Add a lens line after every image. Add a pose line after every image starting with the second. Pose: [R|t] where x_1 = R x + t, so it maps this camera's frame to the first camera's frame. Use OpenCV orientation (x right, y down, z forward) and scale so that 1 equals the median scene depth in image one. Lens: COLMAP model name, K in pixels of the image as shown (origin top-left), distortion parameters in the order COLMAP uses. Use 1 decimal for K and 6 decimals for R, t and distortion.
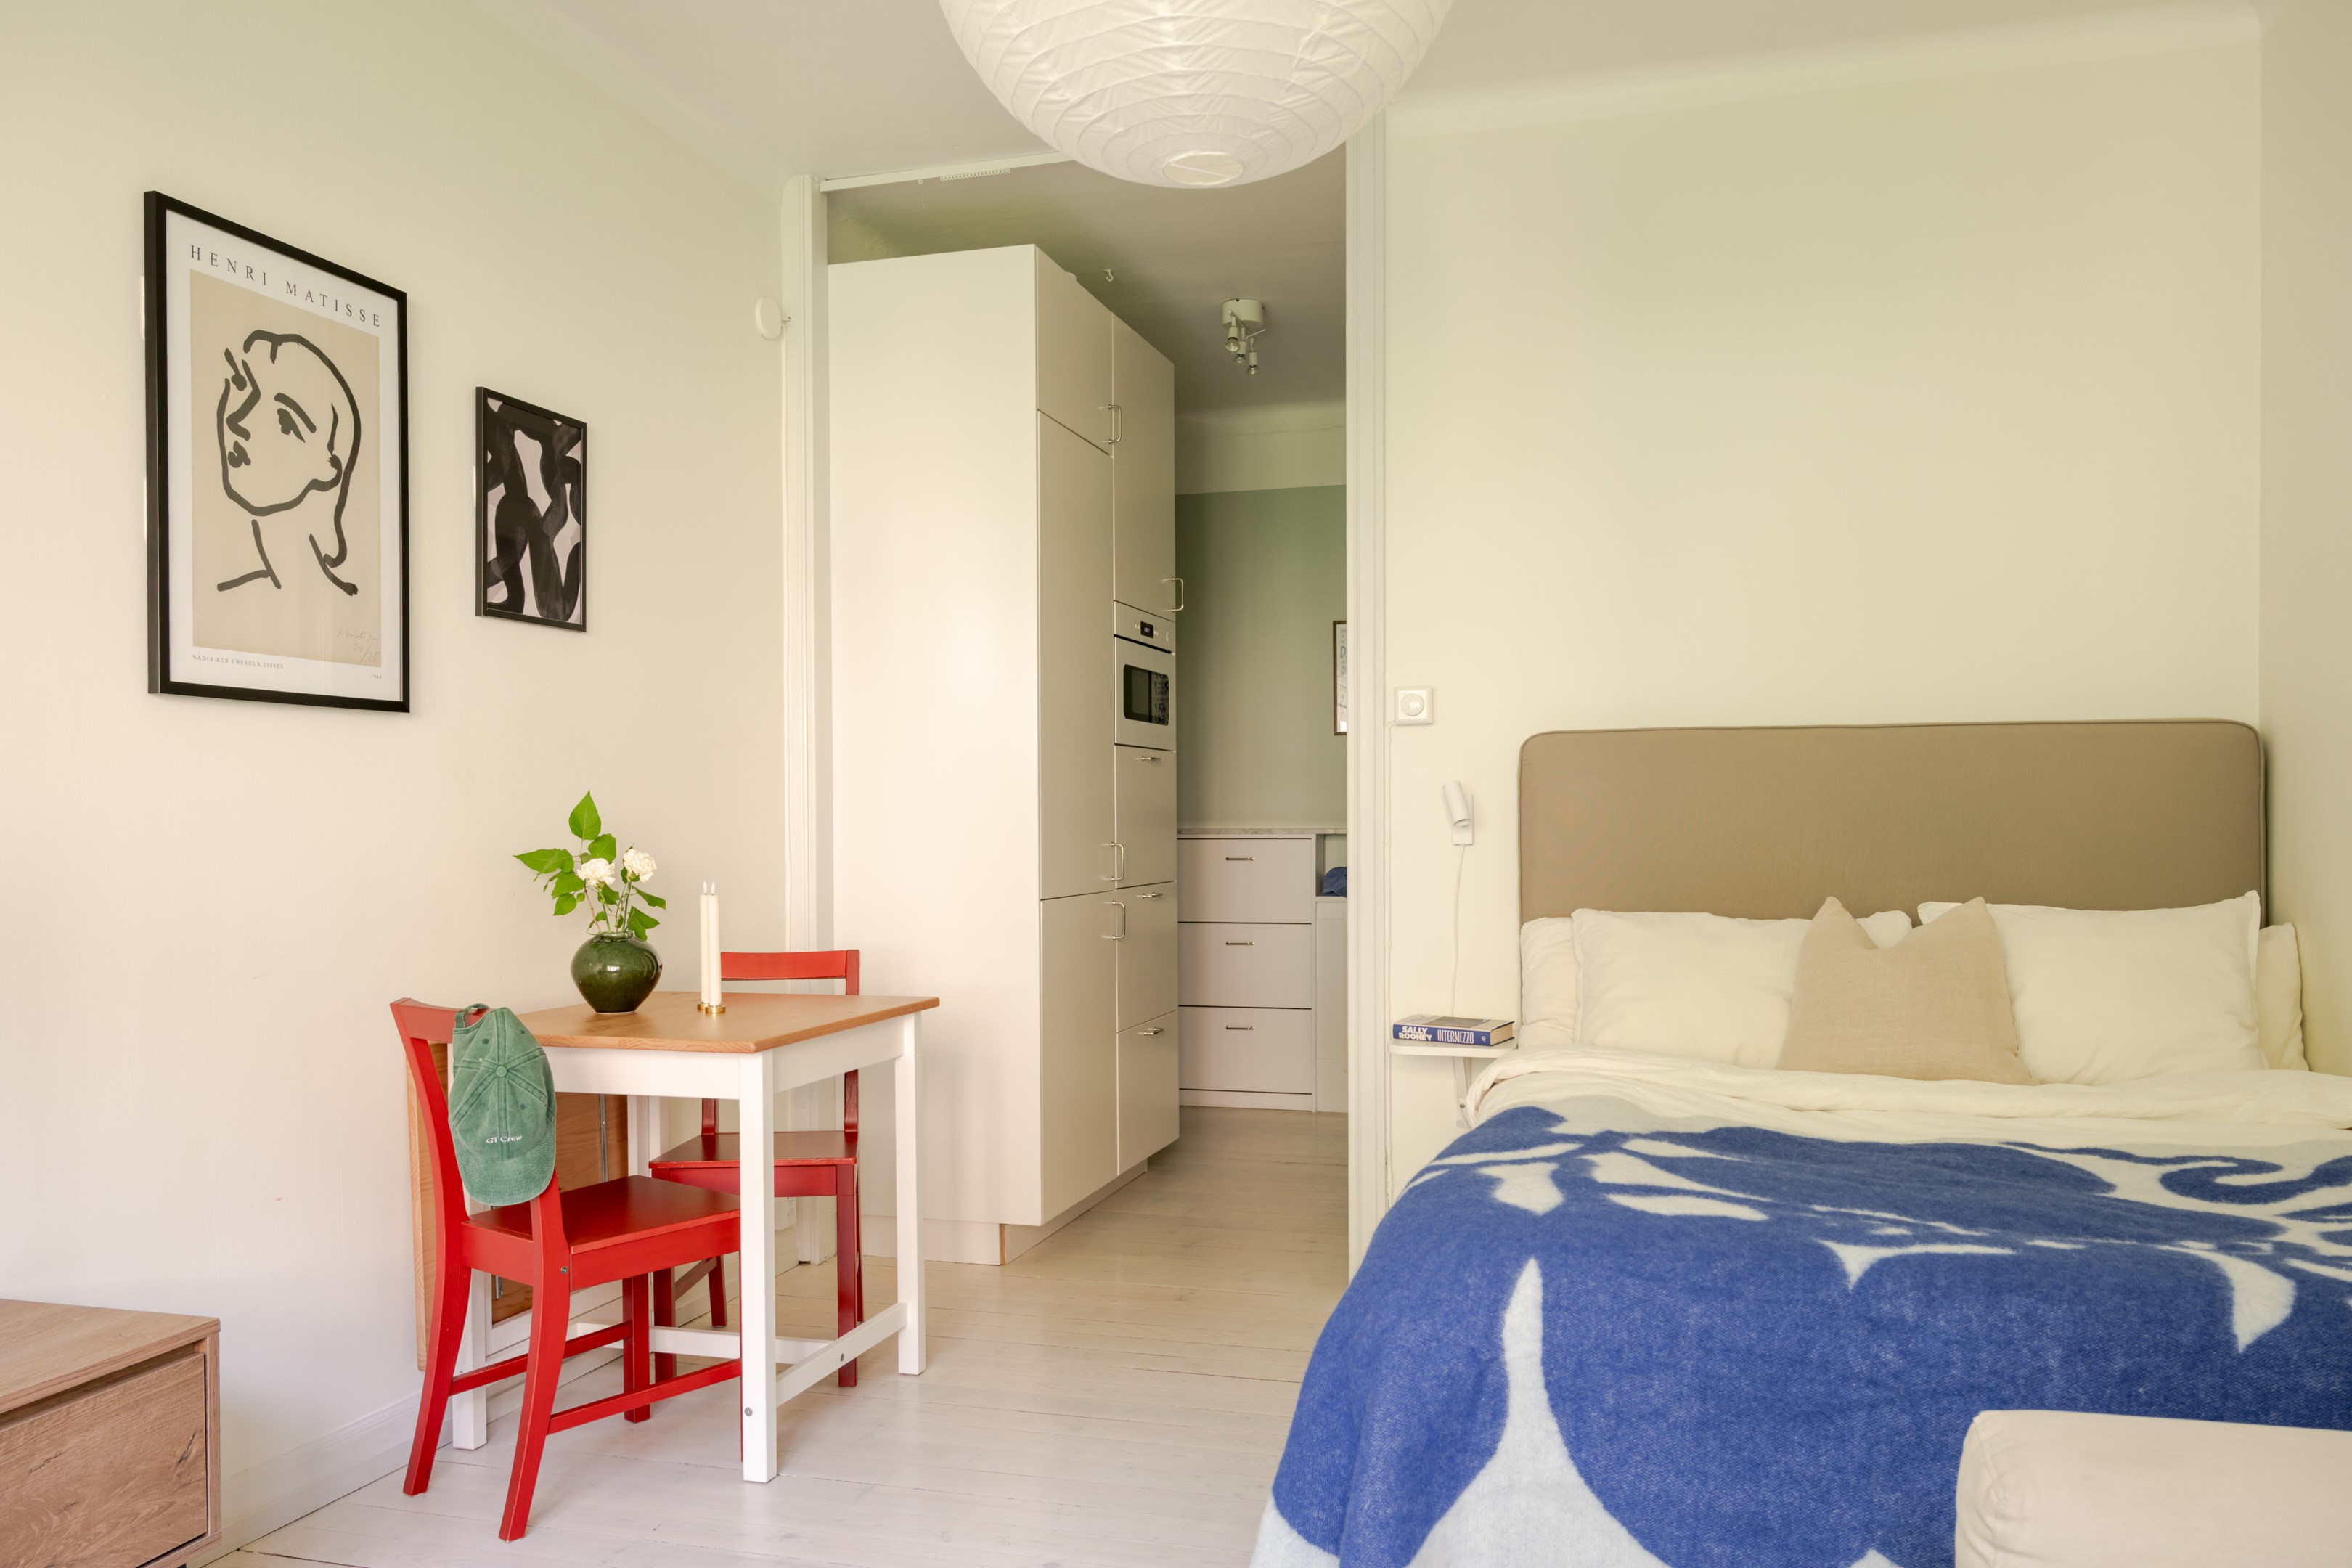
lens RADIAL K [[1861.5, 0, 1122.6], [0, 1861.5, 791.6], [0, 0, 1]] dist [-0.004074, -0.011558]
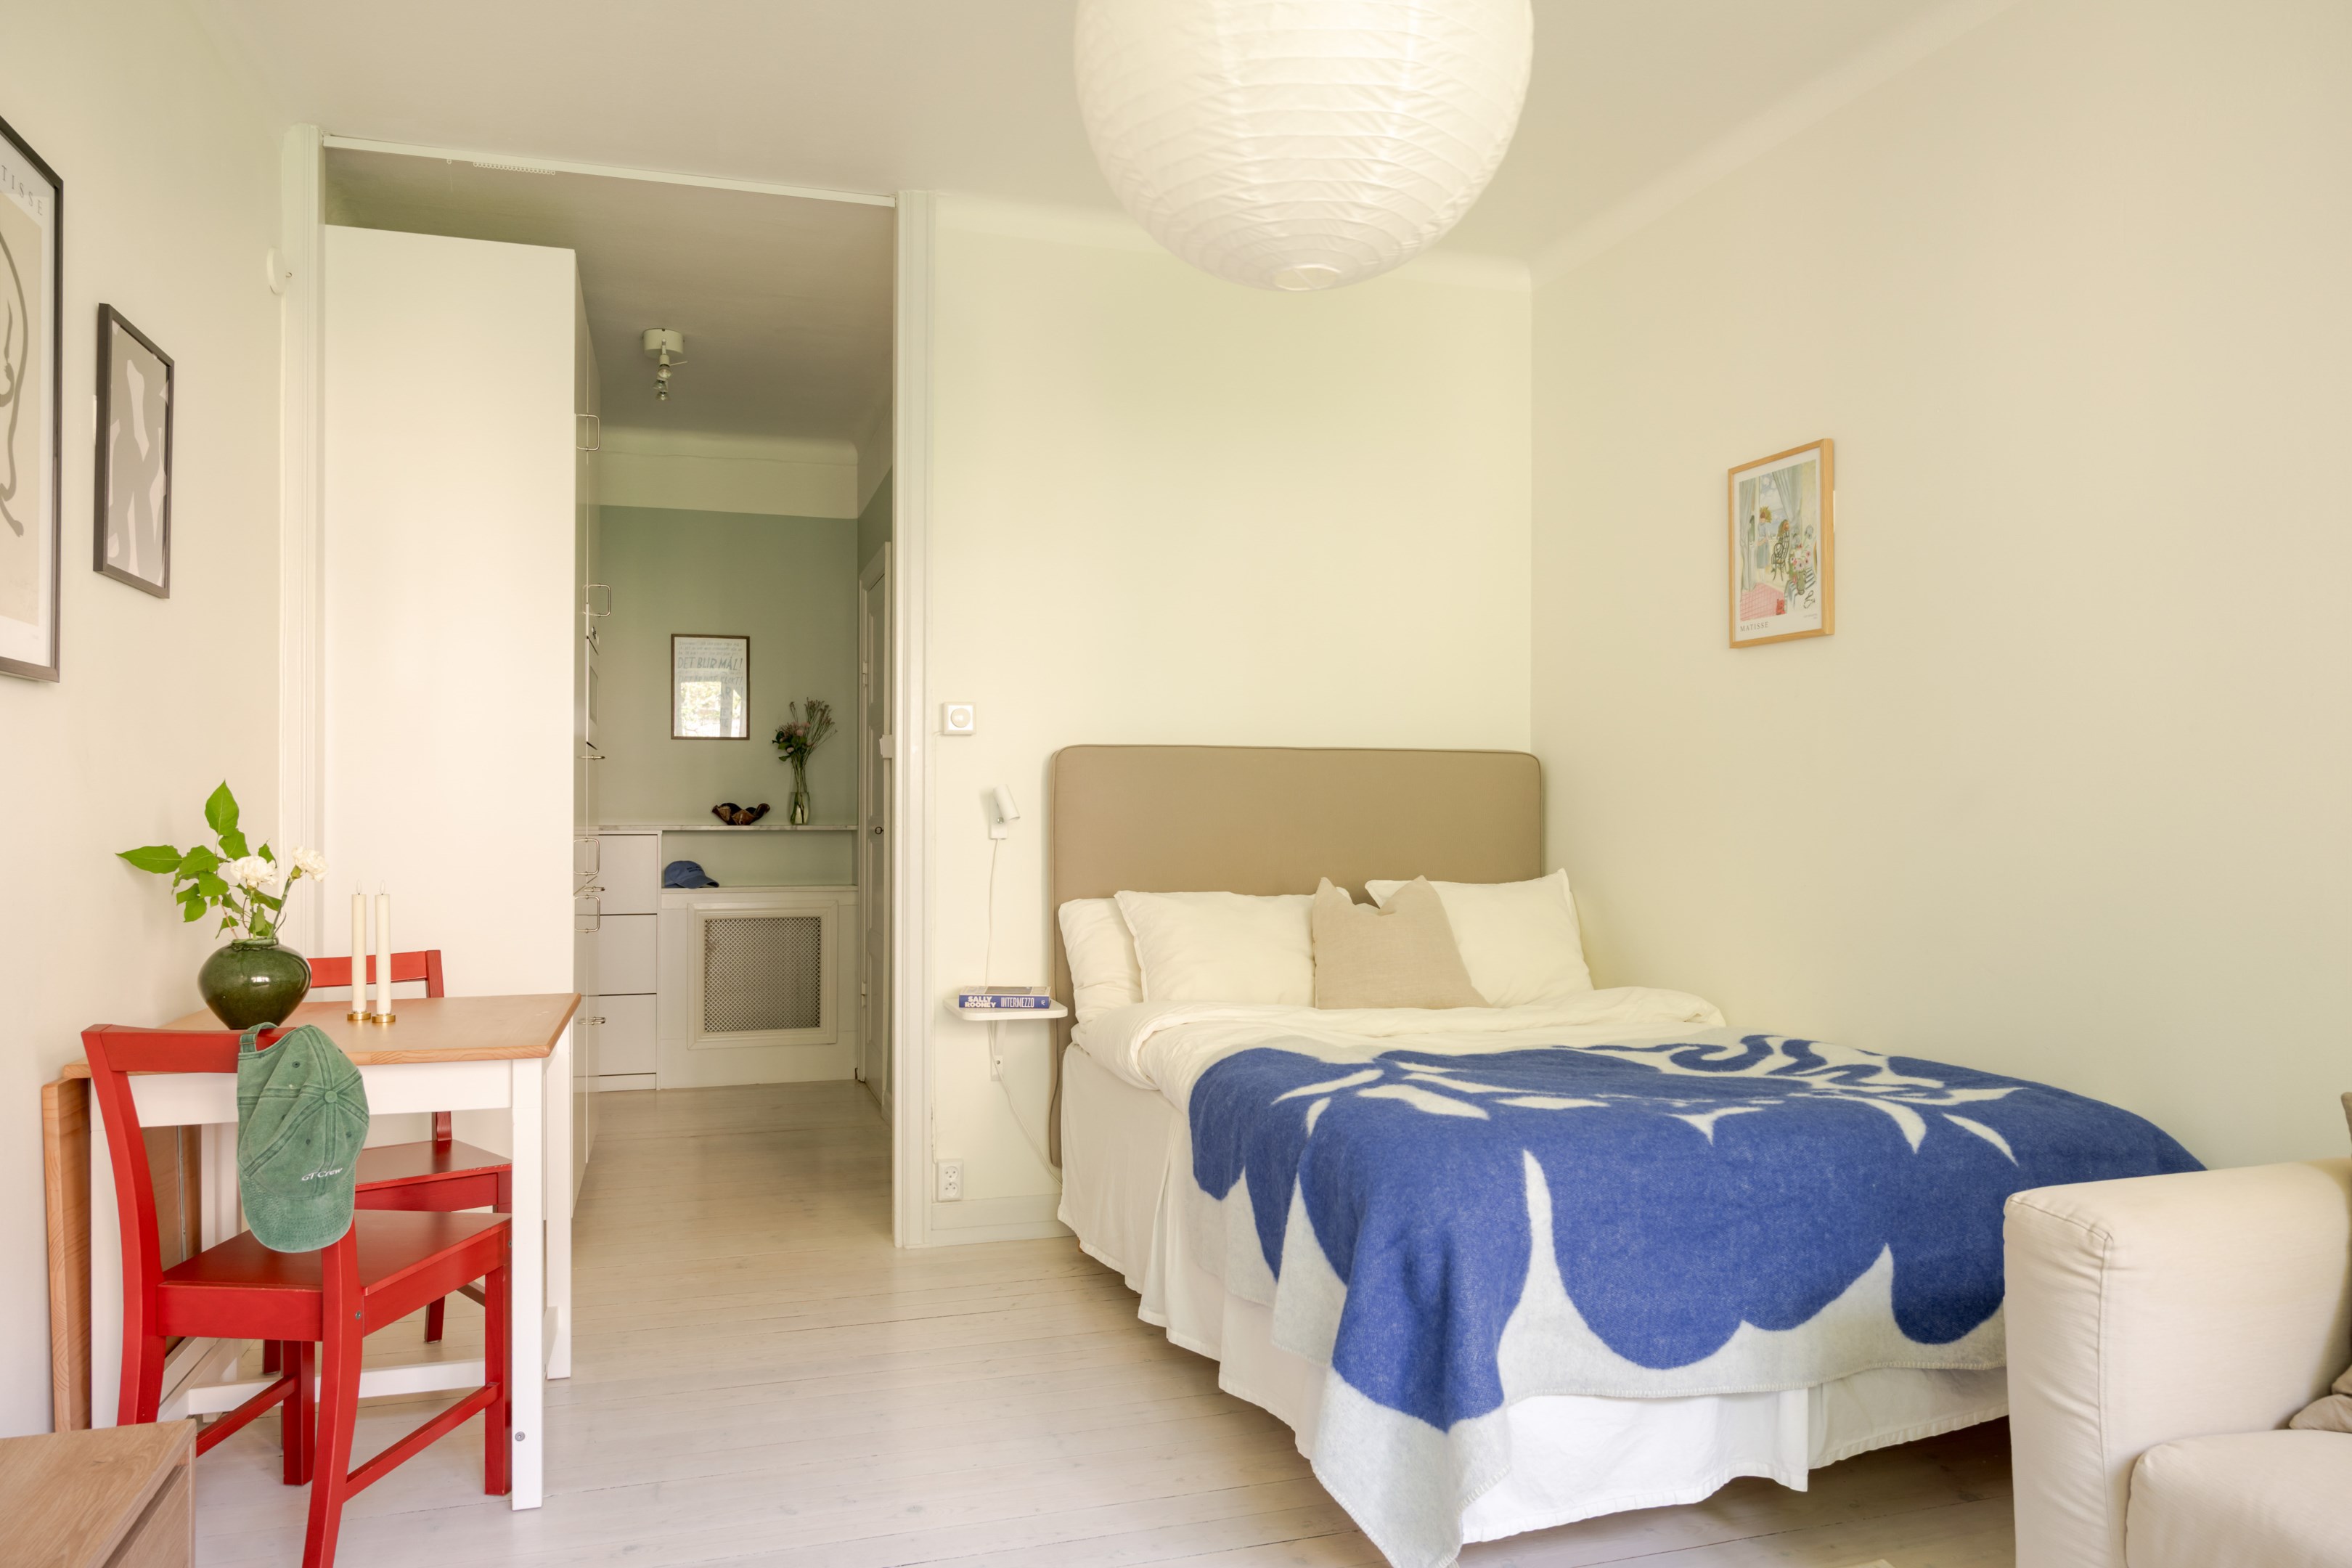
lens RADIAL K [[1629.8, 0, 1183.7], [0, 1629.8, 765.3], [0, 0, 1]] dist [-0.007648, 0.004728]
pose [[0.817846, 0.023299, 0.574965, -0.410583], [-0.013086, 0.999675, -0.021895, 0.004055], [-0.575288, 0.010383, 0.817885, 0.120566]]
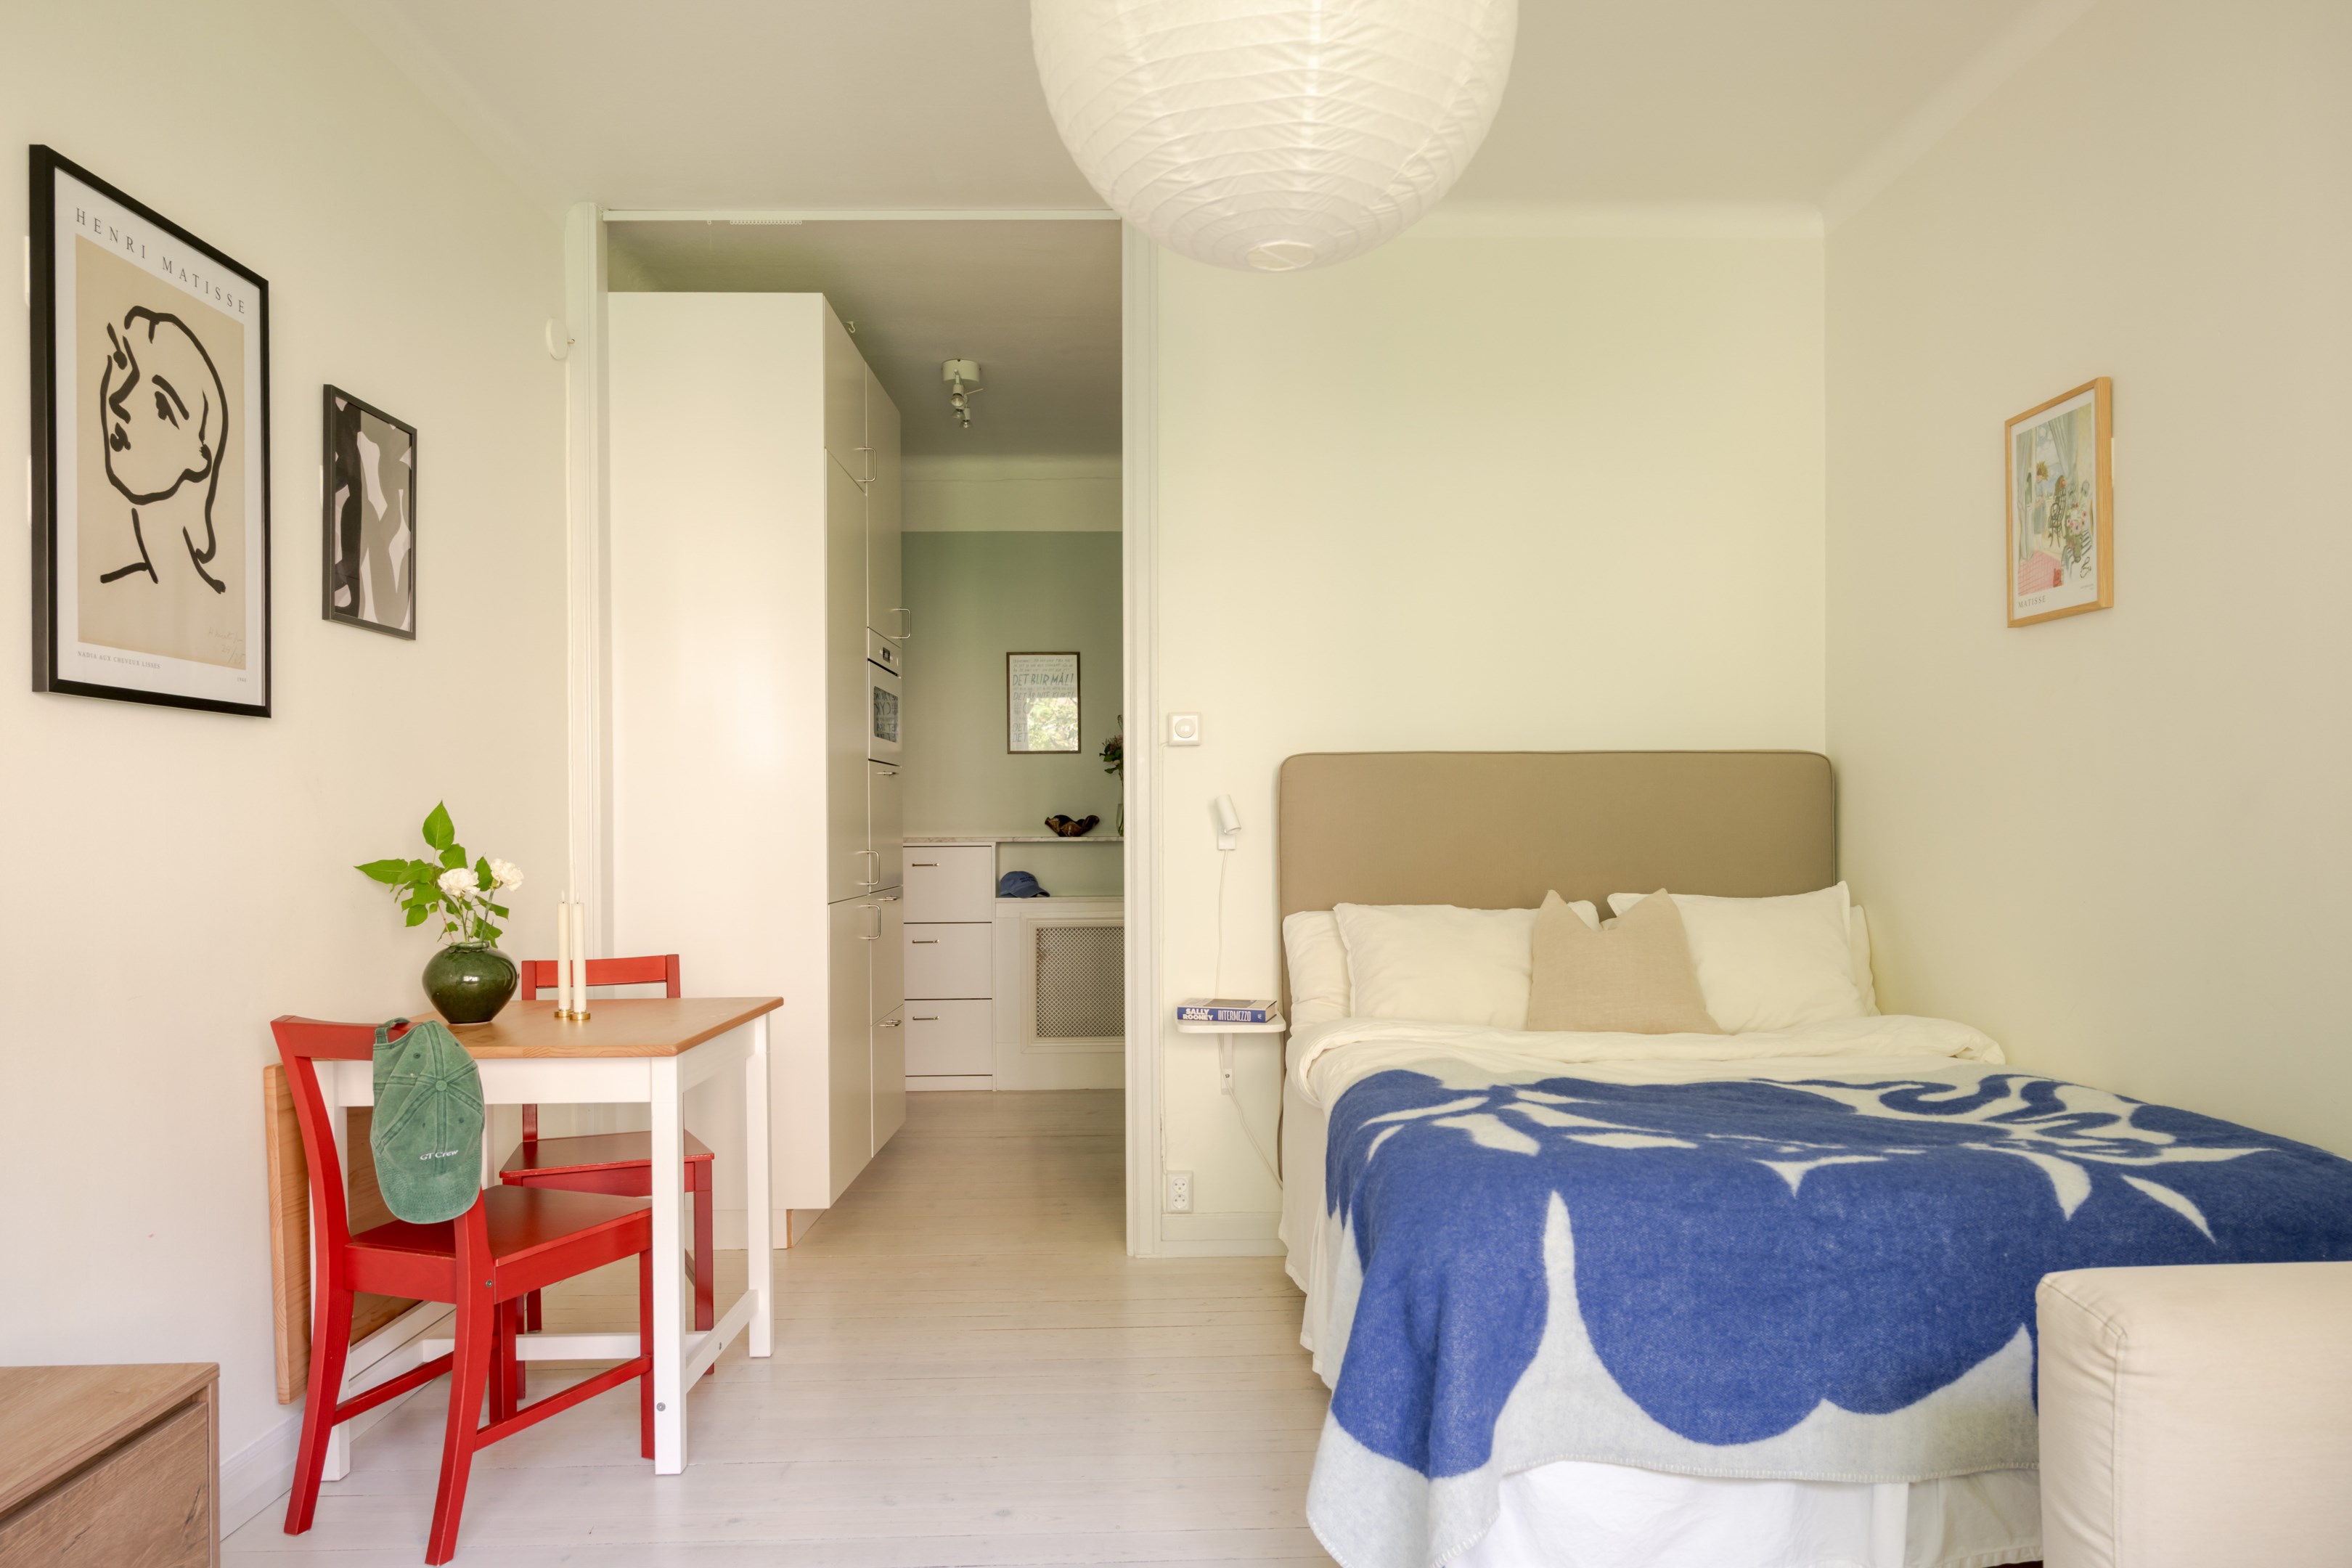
lens RADIAL K [[1655.8, 0, 1211.0], [0, 1655.8, 795.9], [0, 0, 1]] dist [-0.004428, -0.006832]
pose [[0.944491, 0.004894, 0.328502, -0.216493], [-0.003013, 0.999976, -0.006233, 0.001614], [-0.328524, 0.004897, 0.944483, 0.038101]]
